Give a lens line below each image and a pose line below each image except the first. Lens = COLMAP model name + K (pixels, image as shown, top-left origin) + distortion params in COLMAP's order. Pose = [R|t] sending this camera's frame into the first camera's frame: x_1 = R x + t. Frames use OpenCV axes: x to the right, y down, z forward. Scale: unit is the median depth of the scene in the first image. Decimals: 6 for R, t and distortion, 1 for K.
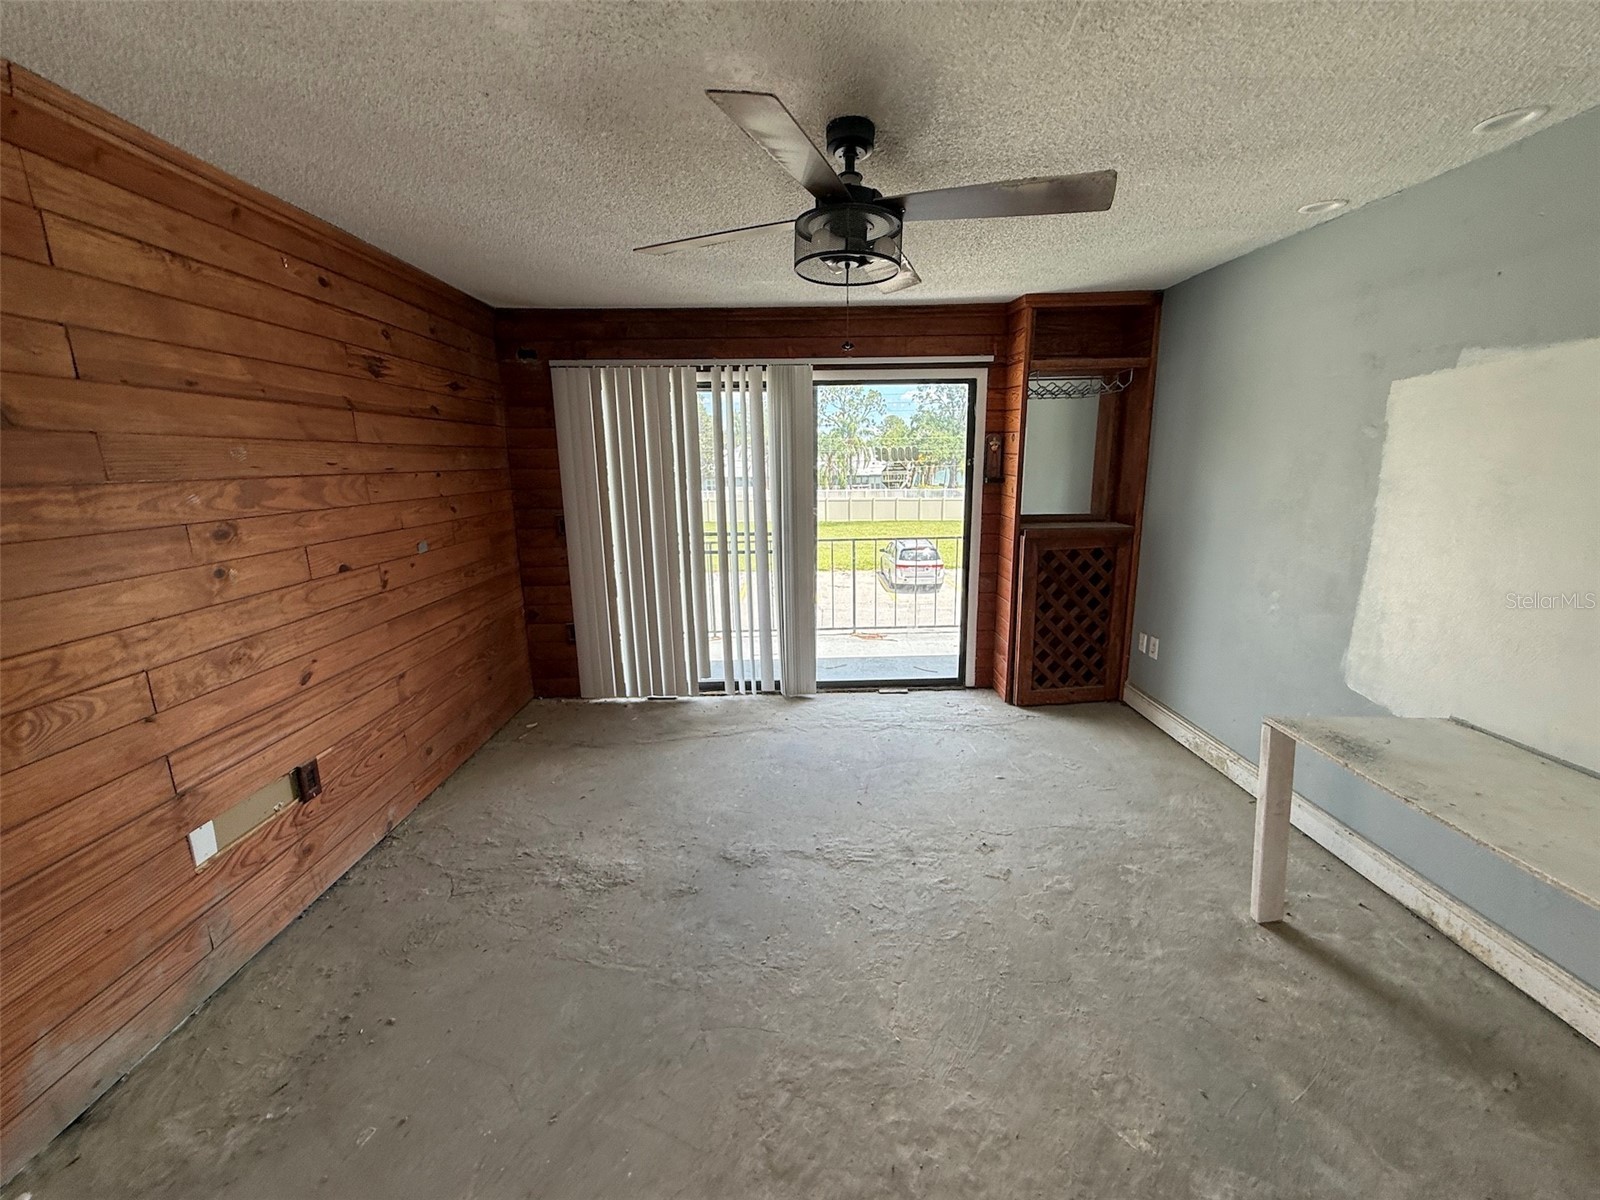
lens RADIAL K [[651.7, 0, 803.3], [0, 651.7, 600.2], [0, 0, 1]] dist [-0.000336, 0.000040]
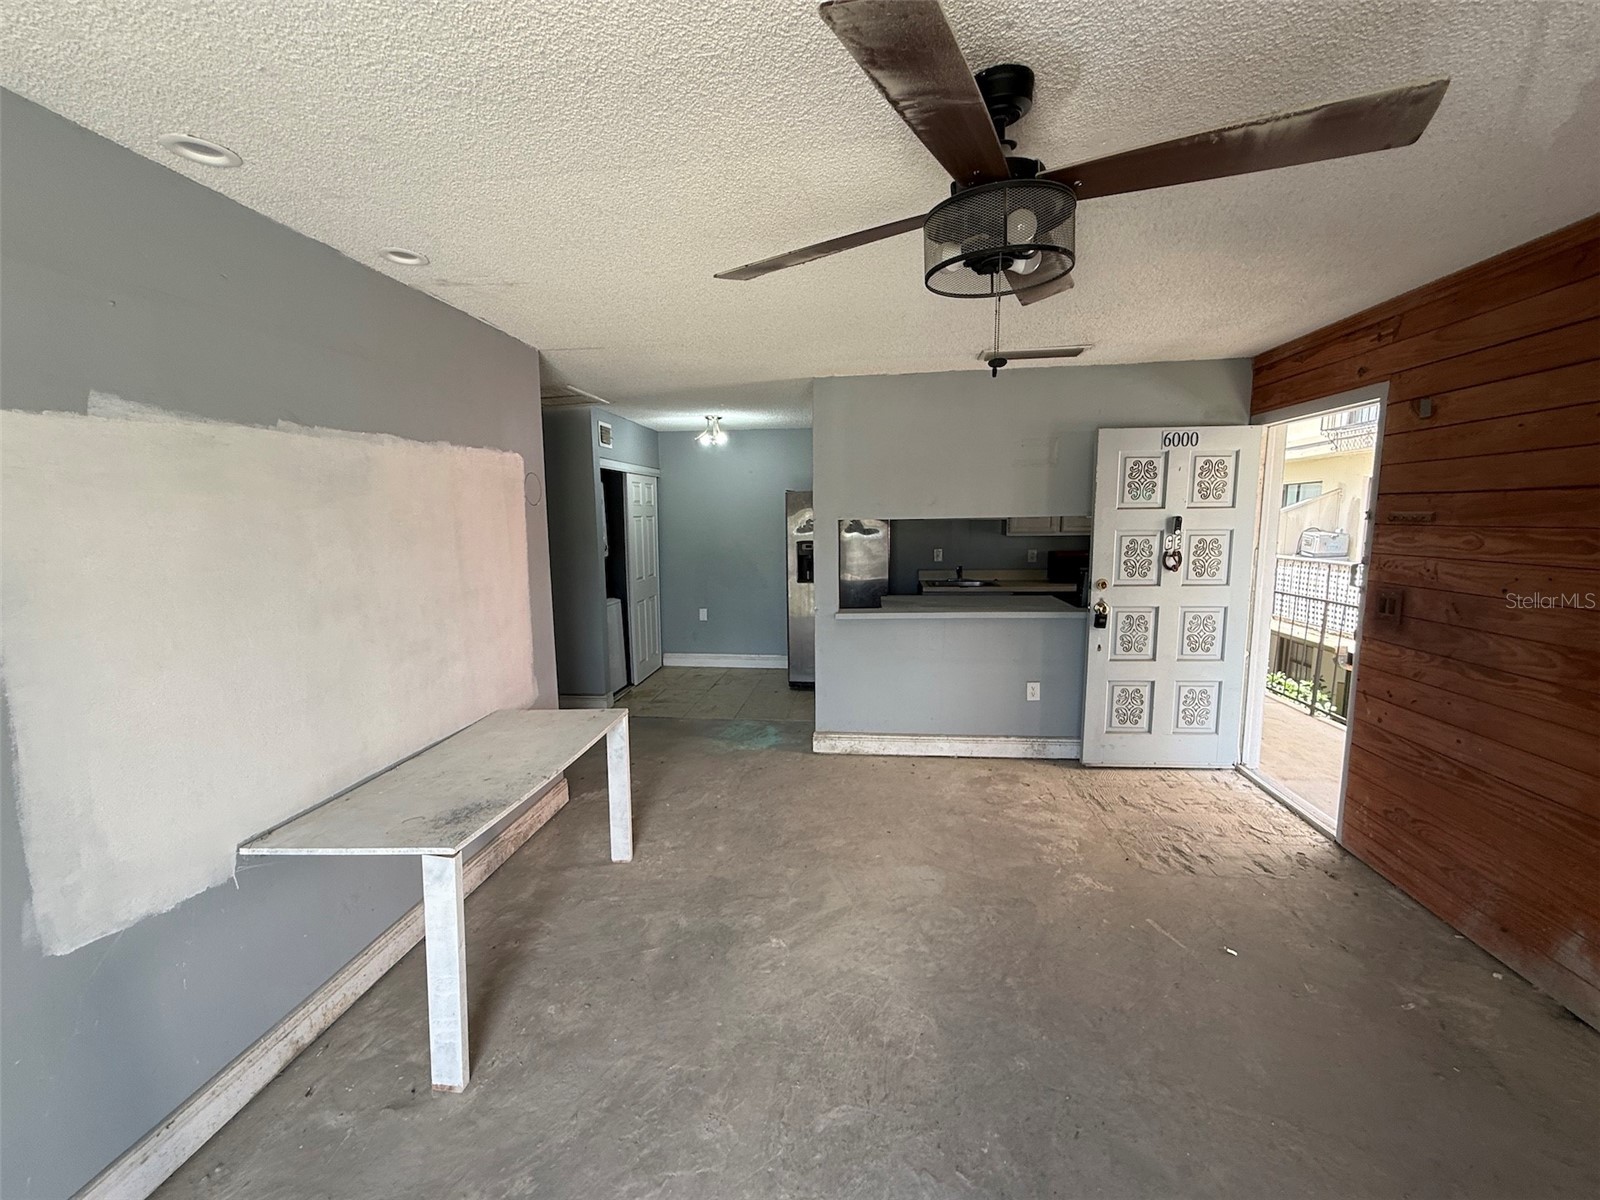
lens RADIAL K [[651.7, 0, 807.5], [0, 651.7, 595.4], [0, 0, 1]] dist [-0.000336, 0.000040]
pose [[-0.992500, 0.007471, 0.122014, 0.179910], [0.046922, 0.944955, 0.323819, -0.386840], [-0.112879, 0.327116, -0.938218, 1.719491]]
